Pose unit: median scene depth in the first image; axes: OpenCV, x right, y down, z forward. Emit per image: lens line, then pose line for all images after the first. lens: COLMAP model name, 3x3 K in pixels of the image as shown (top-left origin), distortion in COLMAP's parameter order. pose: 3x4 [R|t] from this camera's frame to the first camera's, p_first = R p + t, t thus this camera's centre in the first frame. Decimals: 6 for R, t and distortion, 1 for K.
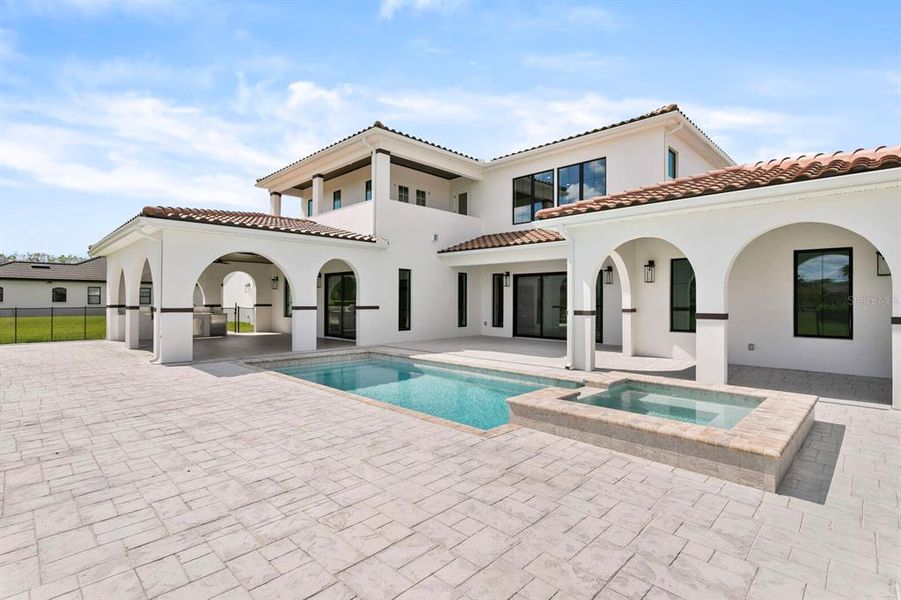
lens RADIAL K [[433.7, 0, 440.5], [0, 433.7, 298.4], [0, 0, 1]] dist [-0.001264, 0.000029]
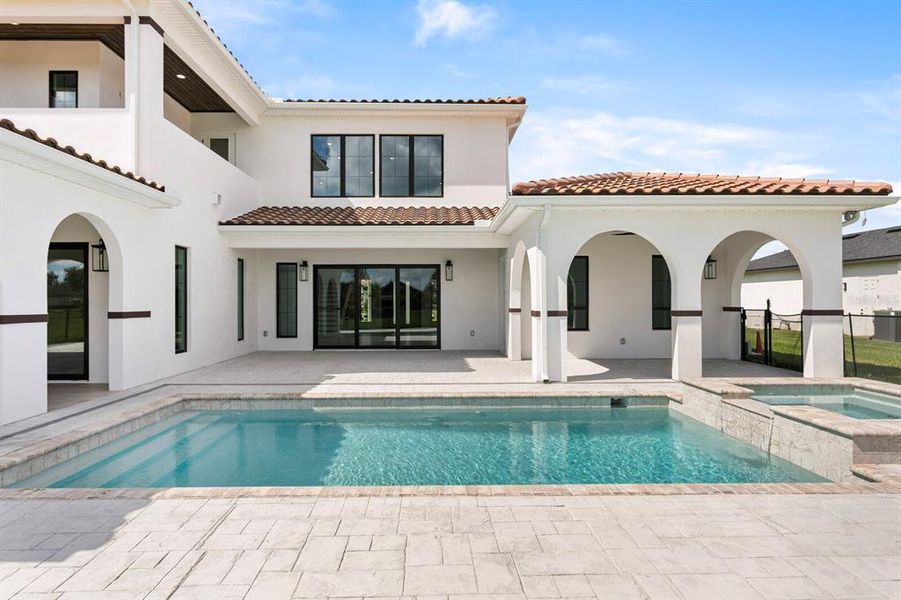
lens RADIAL K [[481.8, 0, 440.3], [0, 481.8, 299.5], [0, 0, 1]] dist [-0.004554, -0.000755]
pose [[0.694834, -0.002883, 0.719164, -0.309097], [0.002112, 0.999996, 0.001968, 0.002587], [-0.719167, 0.000151, 0.694837, 0.319004]]
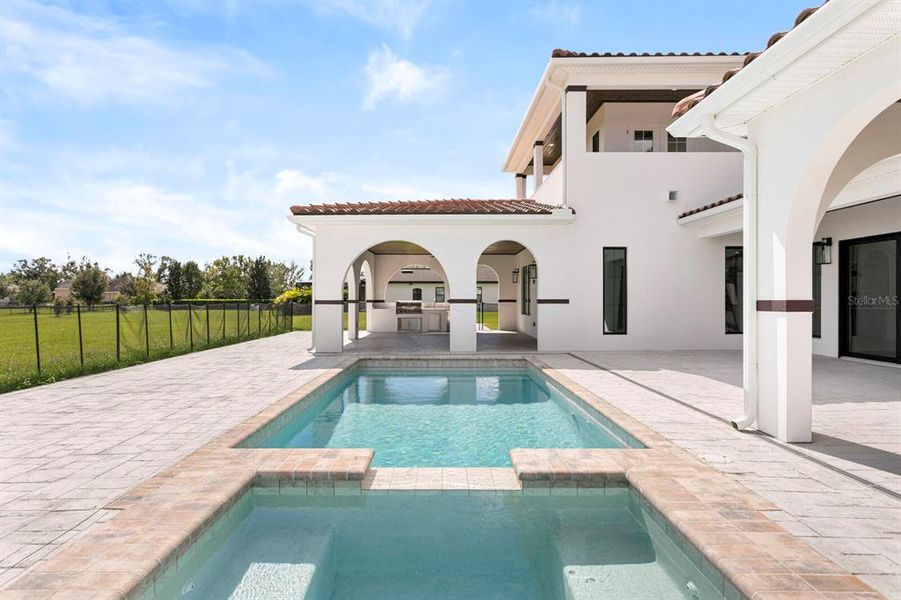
lens RADIAL K [[475.5, 0, 444.3], [0, 475.5, 300.1], [0, 0, 1]] dist [0.000220, 0.000177]
pose [[0.714173, -0.003872, -0.699958, 0.264637], [0.007447, 0.999970, 0.002067, 0.015155], [0.699929, -0.006688, 0.714181, 0.263134]]
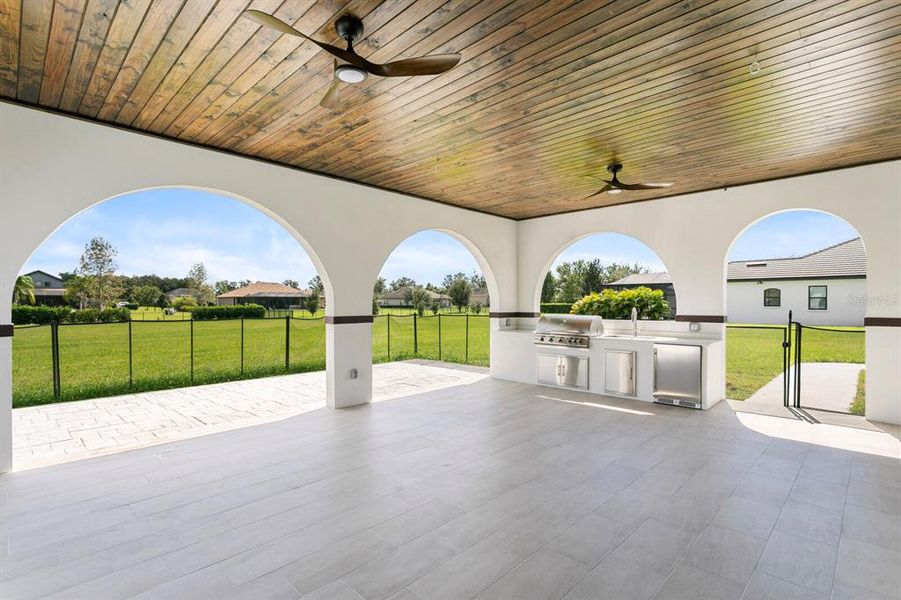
lens RADIAL K [[433.7, 0, 440.5], [0, 433.7, 298.4], [0, 0, 1]] dist [-0.001264, 0.000029]
pose [[0.005780, -0.014757, -0.999874, -0.184804], [0.005709, 0.999875, -0.014724, 0.005724], [0.999967, -0.005623, 0.005863, 0.952277]]
